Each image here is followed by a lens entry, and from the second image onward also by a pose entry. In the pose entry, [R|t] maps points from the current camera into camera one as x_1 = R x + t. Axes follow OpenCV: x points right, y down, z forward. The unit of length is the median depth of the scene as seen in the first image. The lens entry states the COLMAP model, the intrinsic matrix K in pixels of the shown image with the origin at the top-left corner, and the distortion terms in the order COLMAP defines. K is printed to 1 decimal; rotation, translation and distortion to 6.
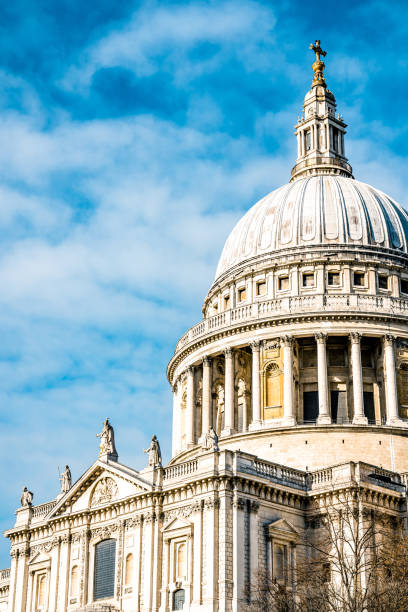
lens RADIAL K [[1167.2, 0, 187.9], [0, 1167.2, 297.6], [0, 0, 1]] dist [0.182254, -0.066214]
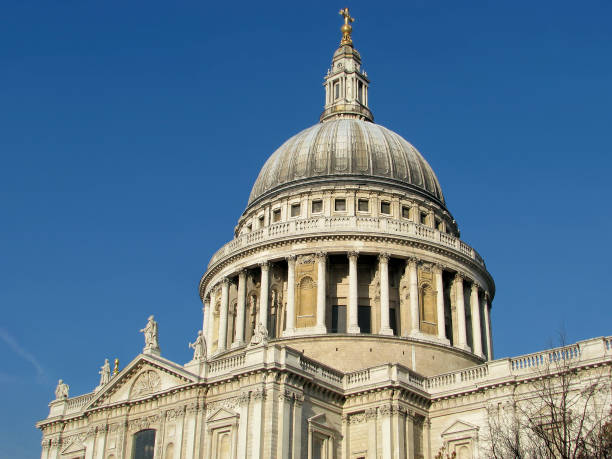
lens RADIAL K [[953.3, 0, 319.2], [0, 953.3, 229.7], [0, 0, 1]] dist [-0.059363, 0.801083]
pose [[0.985080, 0.074448, 0.155160, -0.055942], [-0.067258, 0.996427, -0.051087, 0.057812], [-0.158409, 0.039889, 0.986567, 0.133139]]
